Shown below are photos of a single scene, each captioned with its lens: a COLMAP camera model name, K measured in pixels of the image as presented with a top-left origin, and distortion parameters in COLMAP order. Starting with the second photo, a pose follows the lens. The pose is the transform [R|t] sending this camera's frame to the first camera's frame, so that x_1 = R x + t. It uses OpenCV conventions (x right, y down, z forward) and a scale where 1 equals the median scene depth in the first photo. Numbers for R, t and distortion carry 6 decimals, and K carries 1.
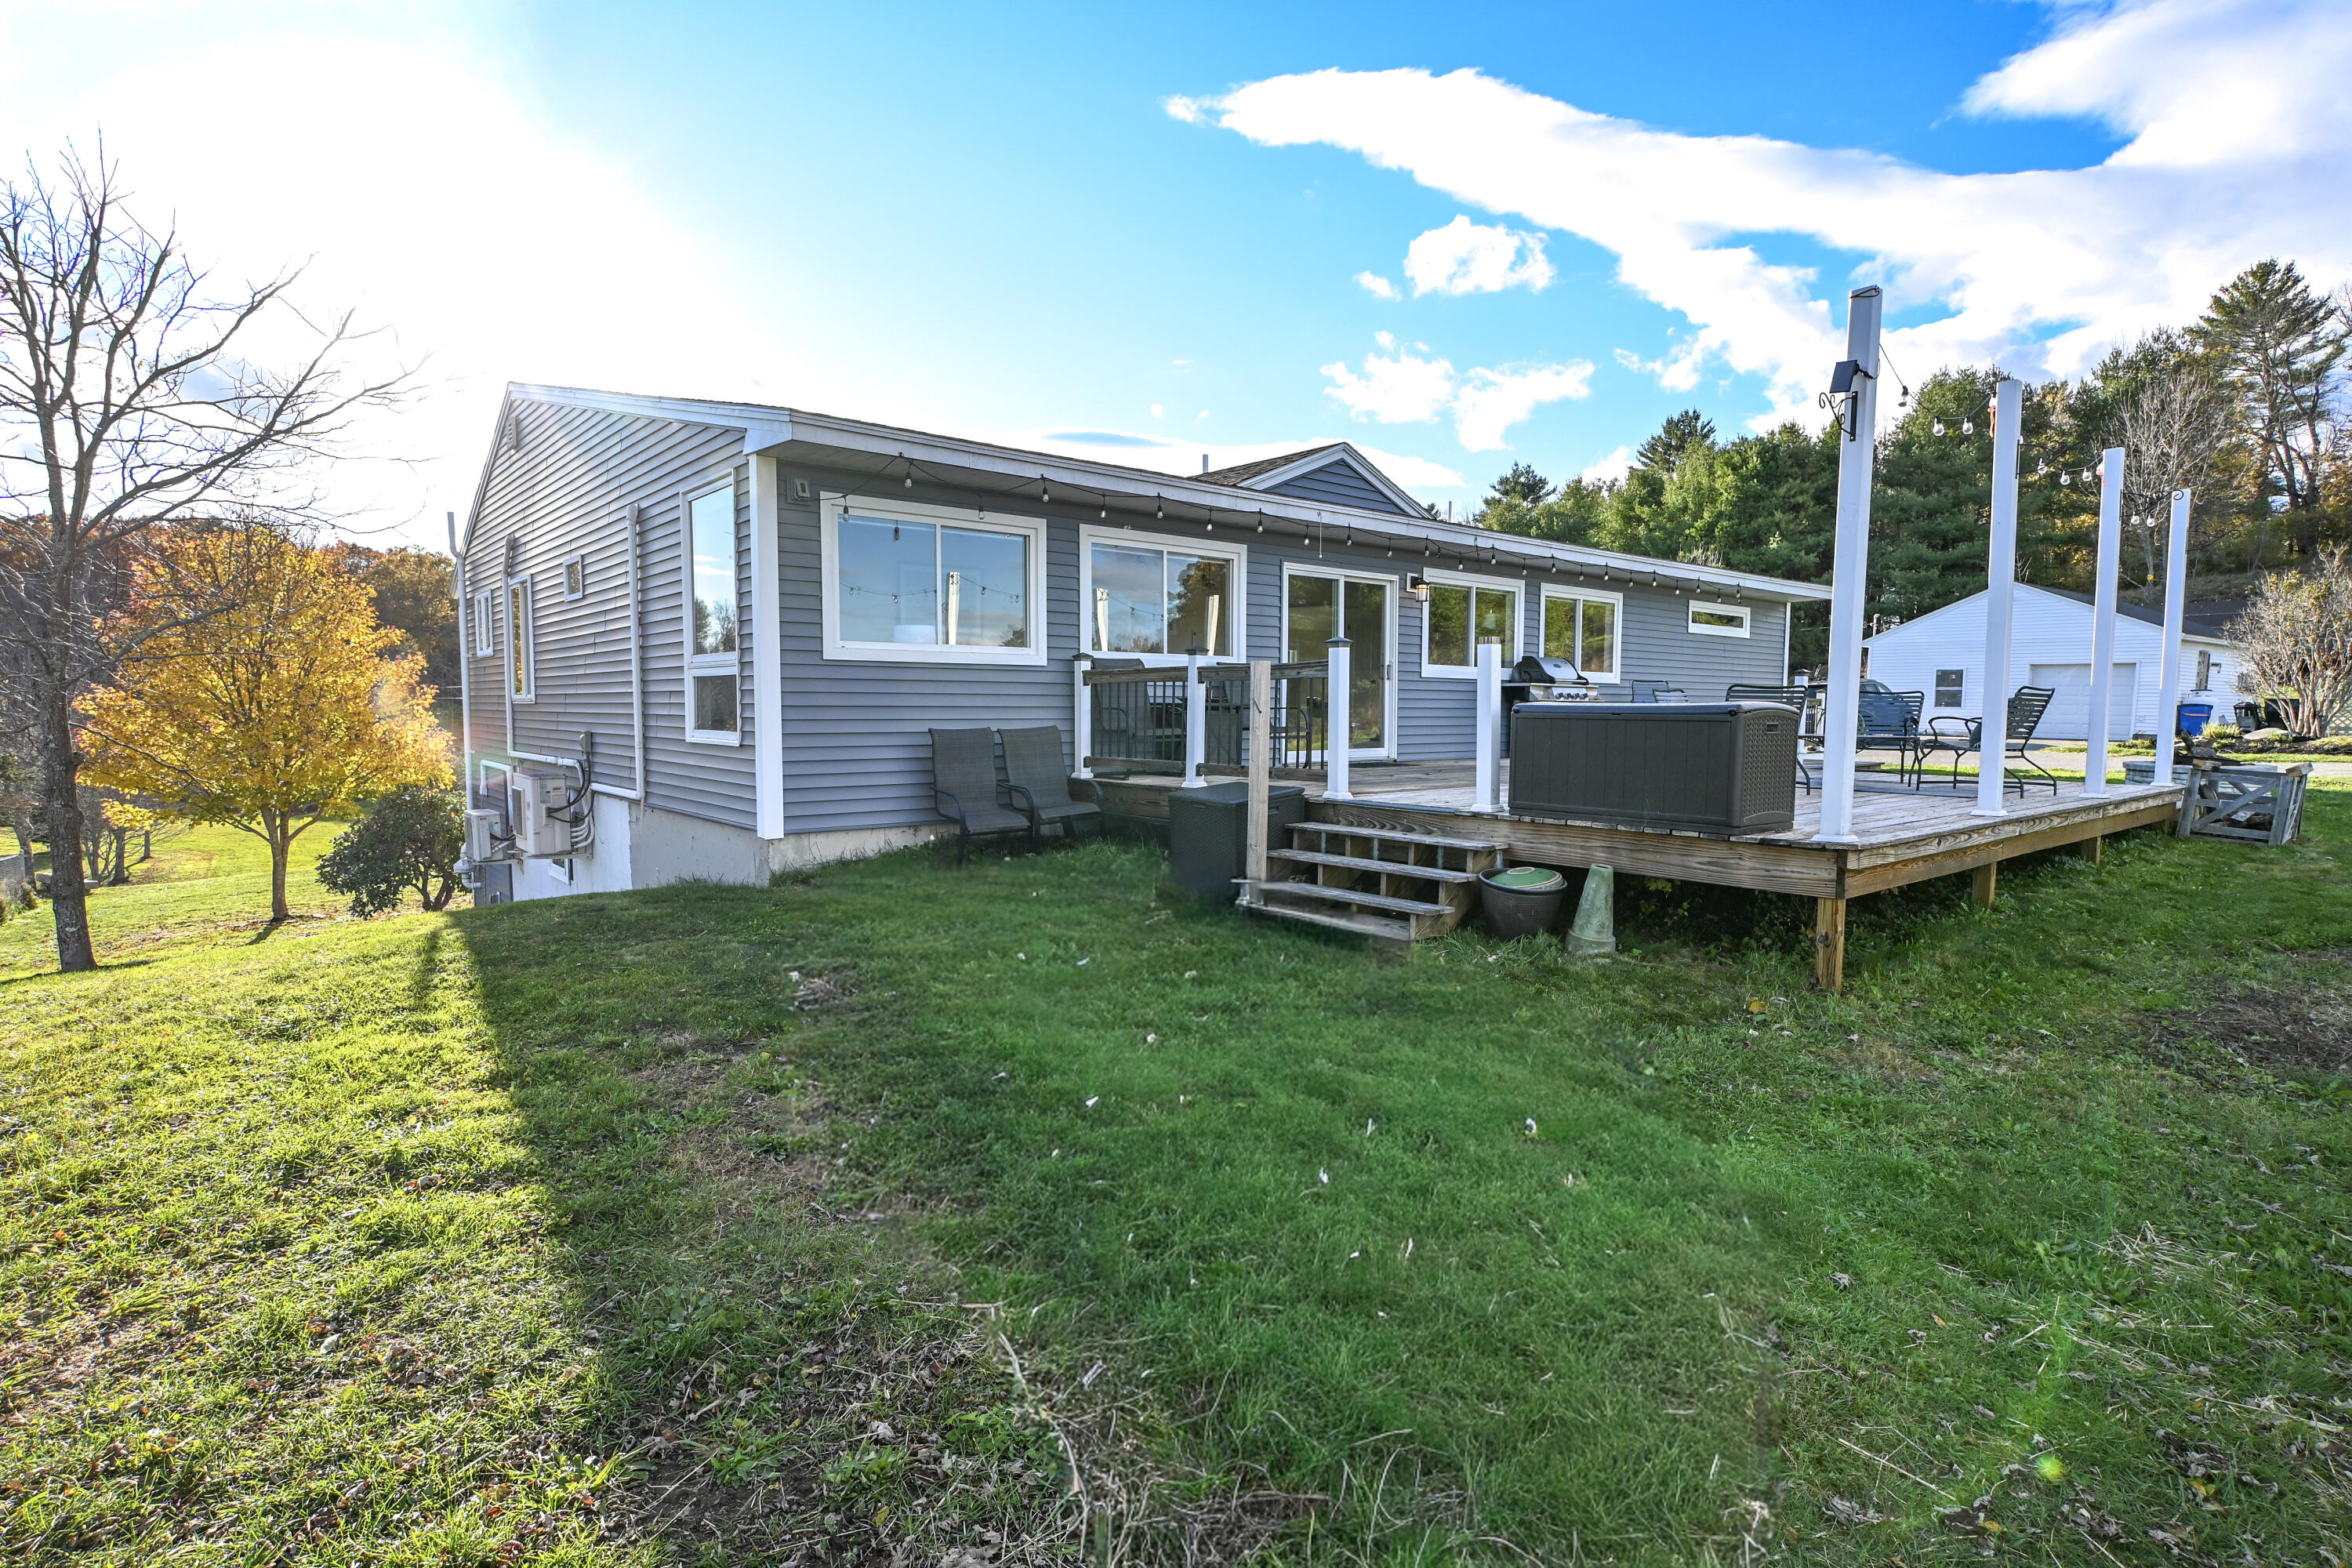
lens RADIAL K [[1168.3, 0, 1176.0], [0, 1168.3, 784.0], [0, 0, 1]] dist [0.002723, 0.000279]
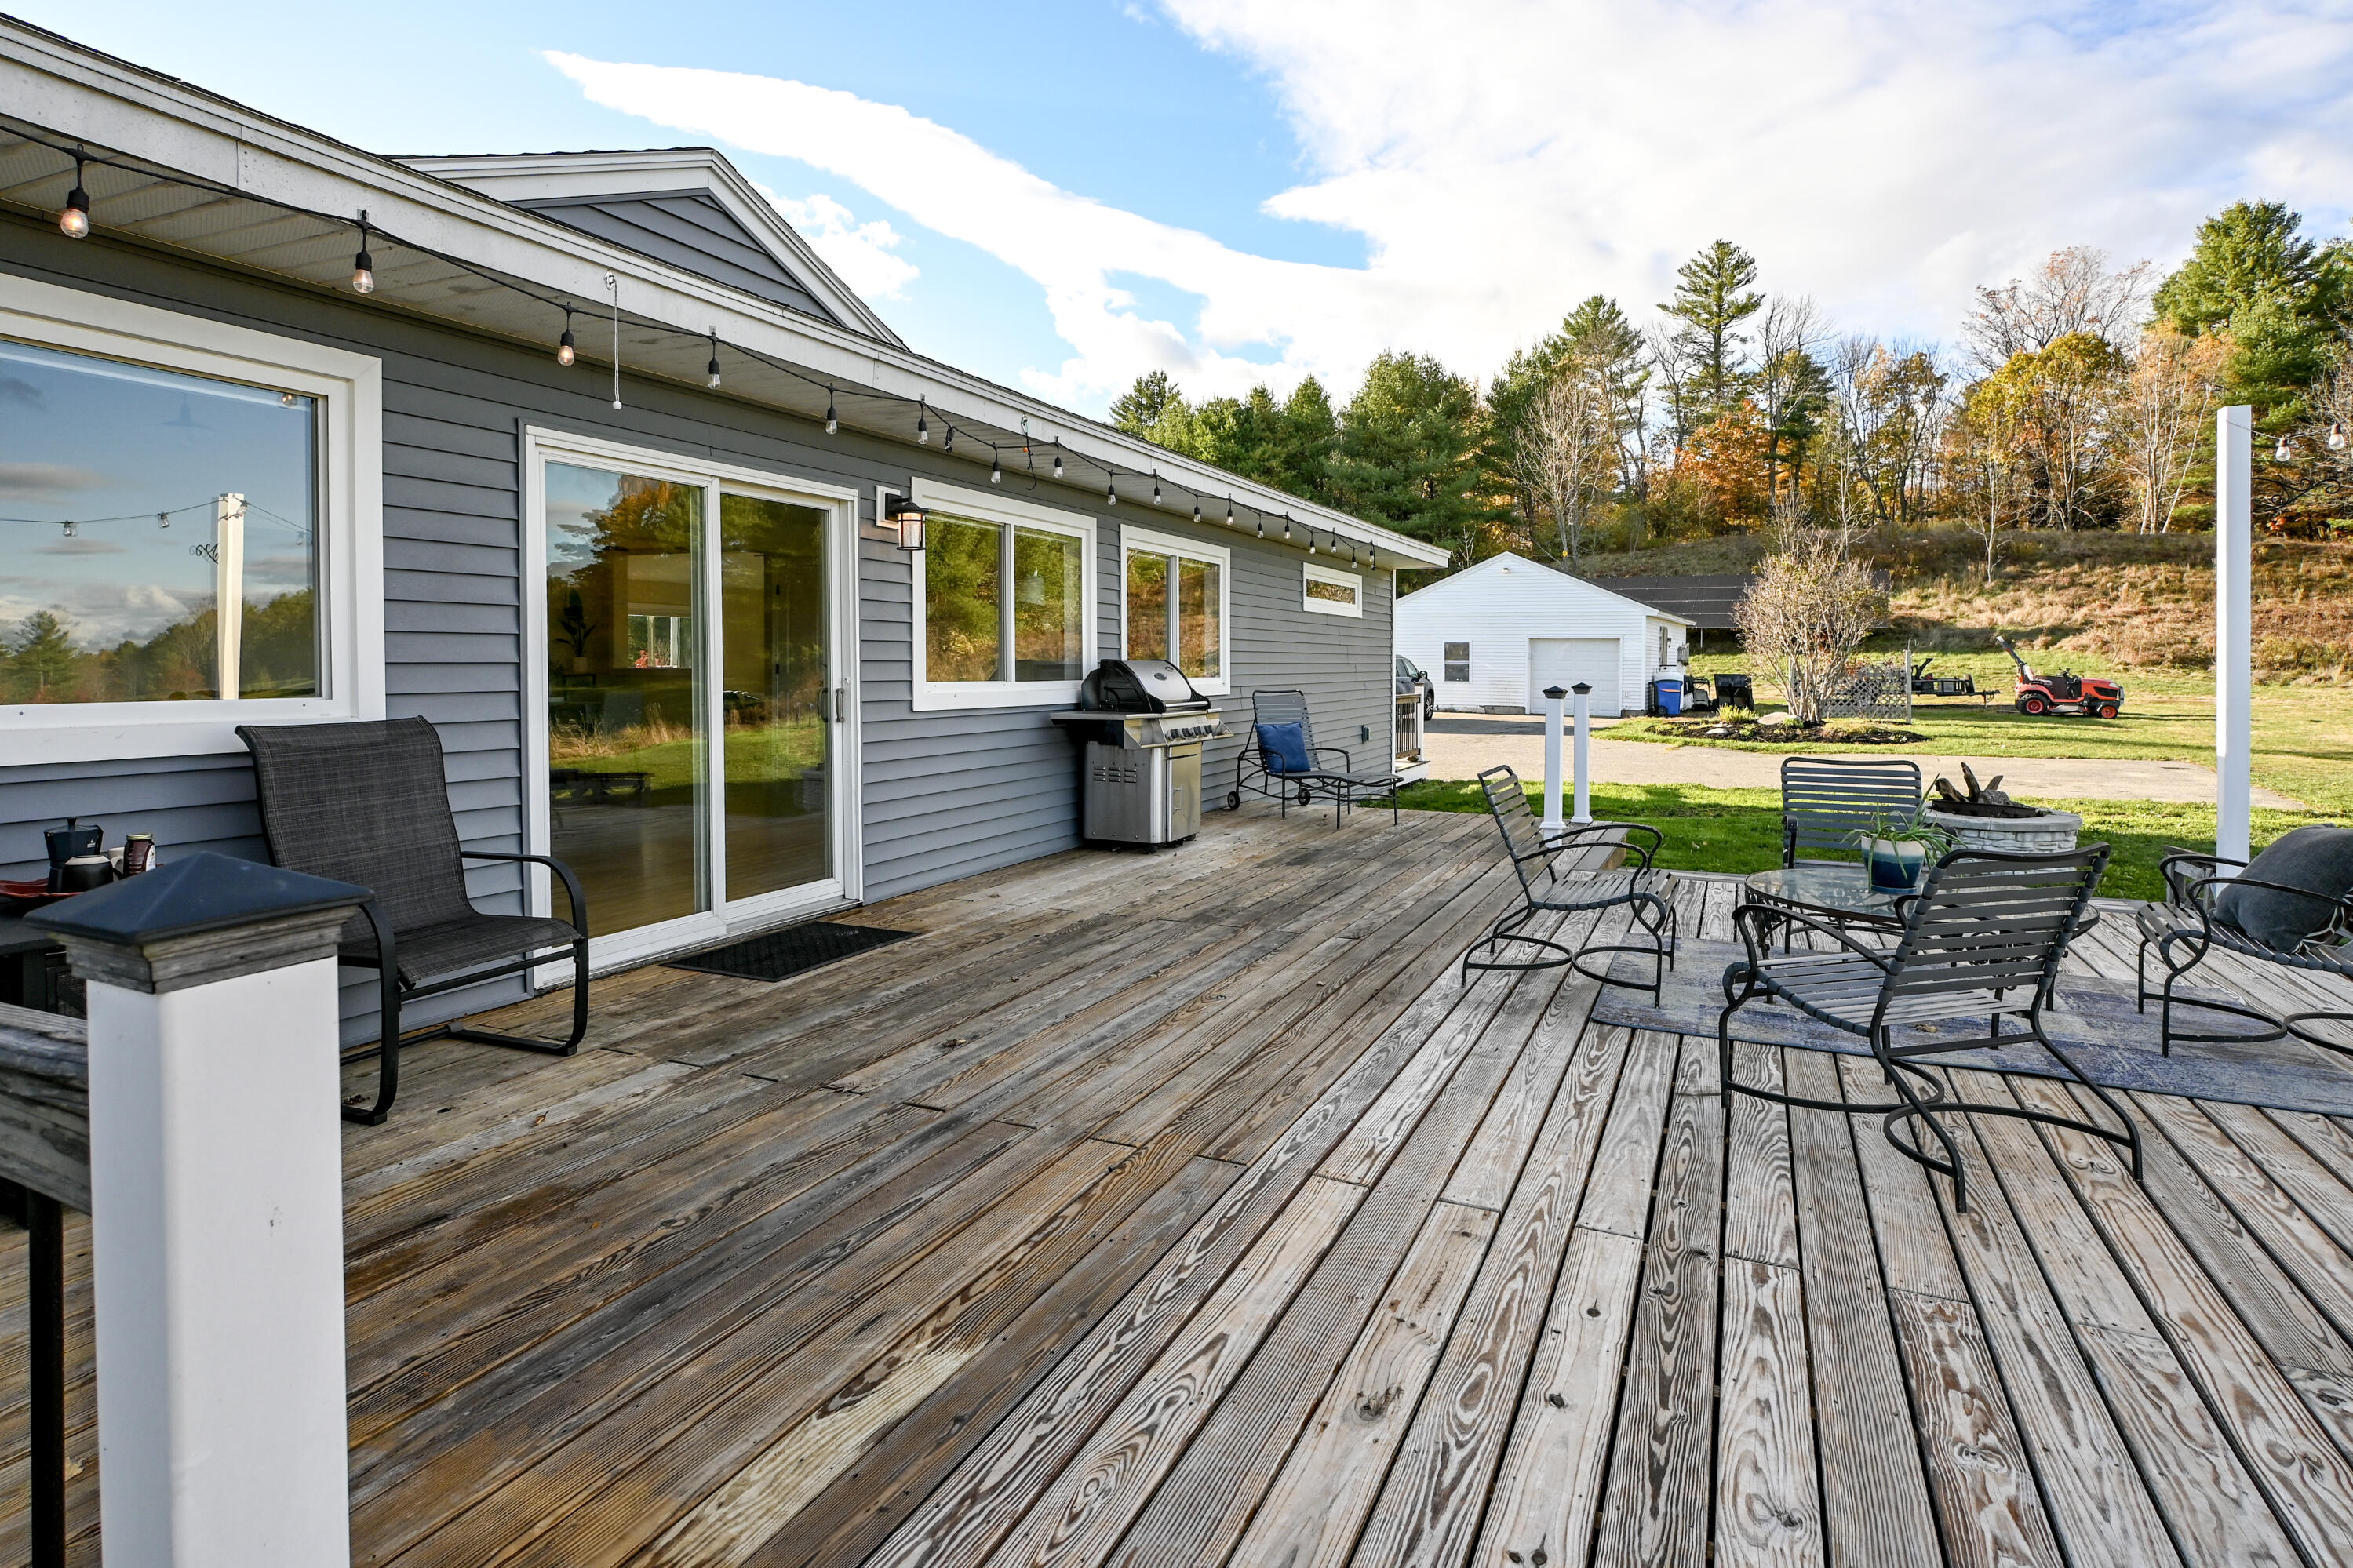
lens RADIAL K [[1219.6, 0, 1204.2], [0, 1219.6, 694.1], [0, 0, 1]] dist [-0.001271, 0.000027]
pose [[0.898590, -0.014870, 0.438536, 0.073337], [0.031911, 0.998994, -0.031514, -0.057367], [-0.437627, 0.042313, 0.898161, 0.371492]]
